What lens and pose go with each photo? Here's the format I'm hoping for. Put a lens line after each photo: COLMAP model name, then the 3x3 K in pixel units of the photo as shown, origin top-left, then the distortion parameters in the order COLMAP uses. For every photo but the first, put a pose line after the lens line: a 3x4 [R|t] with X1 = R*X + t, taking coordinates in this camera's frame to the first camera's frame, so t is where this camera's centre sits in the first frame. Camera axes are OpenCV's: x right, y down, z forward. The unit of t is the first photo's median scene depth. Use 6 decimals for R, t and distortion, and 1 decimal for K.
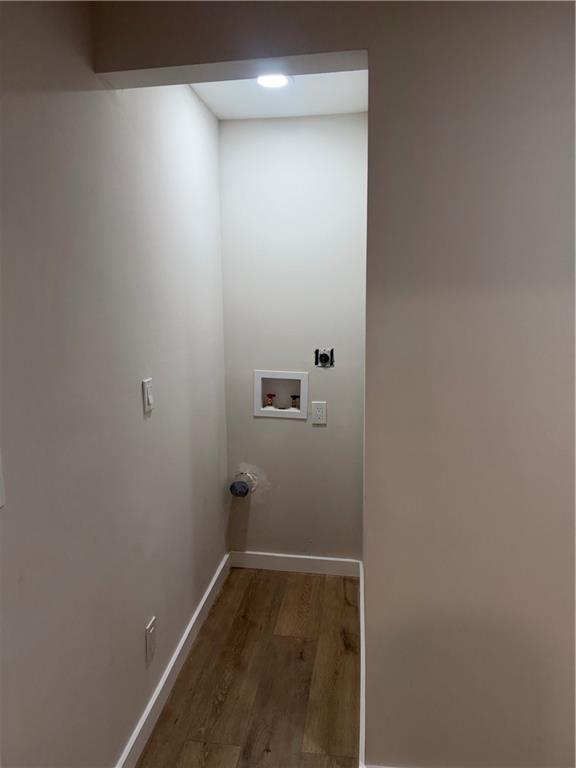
lens RADIAL K [[537.9, 0, 289.9], [0, 537.9, 381.1], [0, 0, 1]] dist [0.083608, -0.124136]
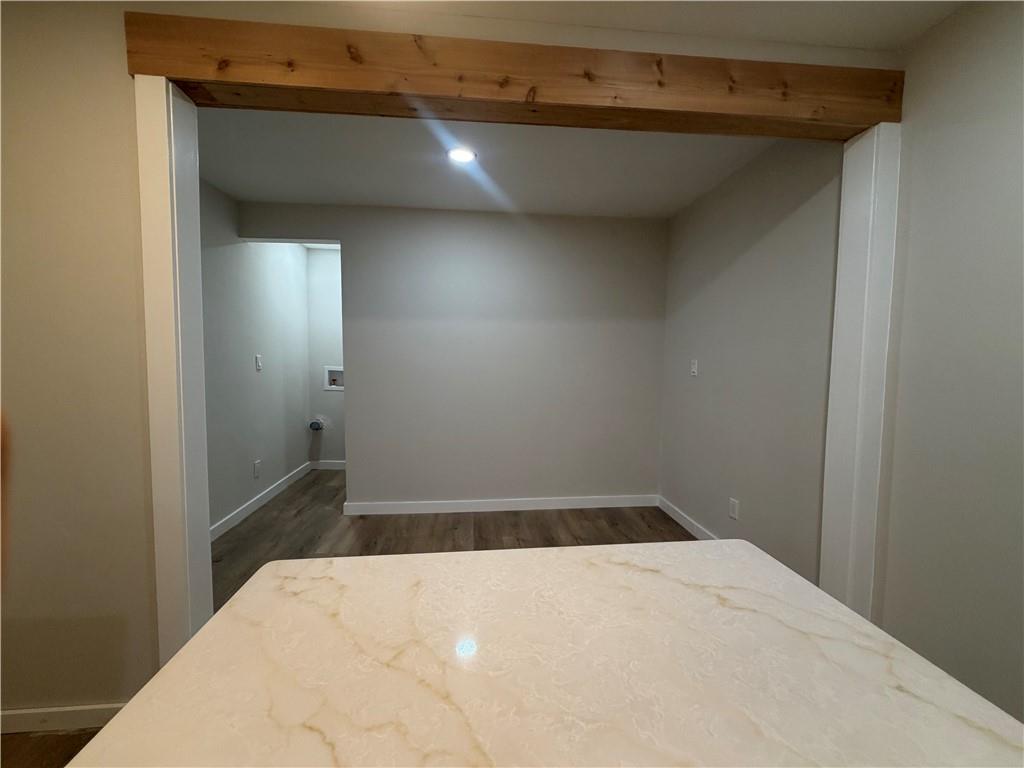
lens RADIAL K [[409.4, 0, 508.9], [0, 409.4, 385.5], [0, 0, 1]] dist [0.001551, 0.000172]
pose [[0.974215, 0.004503, 0.225578, 0.262450], [0.018663, 0.994766, -0.100456, 0.218181], [-0.224850, 0.102076, 0.969032, -0.642303]]
